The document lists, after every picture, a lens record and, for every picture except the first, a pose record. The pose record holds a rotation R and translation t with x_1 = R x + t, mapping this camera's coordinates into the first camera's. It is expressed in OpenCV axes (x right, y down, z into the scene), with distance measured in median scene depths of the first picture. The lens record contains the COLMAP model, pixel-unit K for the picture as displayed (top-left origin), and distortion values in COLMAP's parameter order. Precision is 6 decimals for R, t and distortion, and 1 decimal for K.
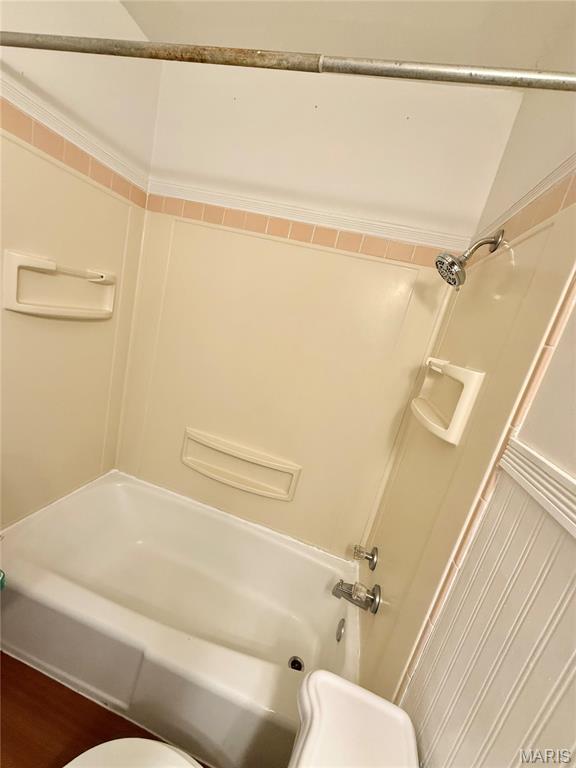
lens RADIAL K [[305.9, 0, 288.0], [0, 305.9, 384.0], [0, 0, 1]] dist [0.001434, 0.000170]
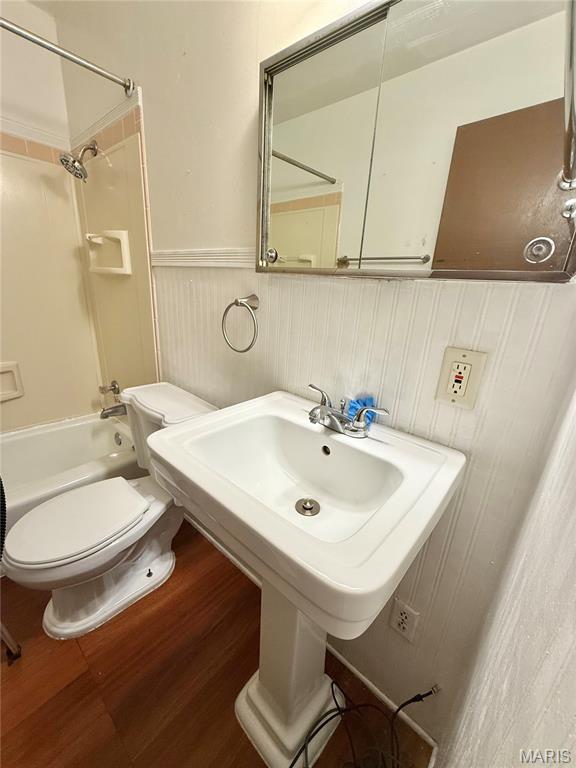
lens RADIAL K [[305.9, 0, 288.0], [0, 305.9, 384.0], [0, 0, 1]] dist [0.001434, 0.000170]
pose [[0.453339, -0.463854, 0.761133, -0.661087], [0.247753, 0.885847, 0.392293, 0.253850], [-0.856214, 0.010731, 0.516510, -0.696091]]
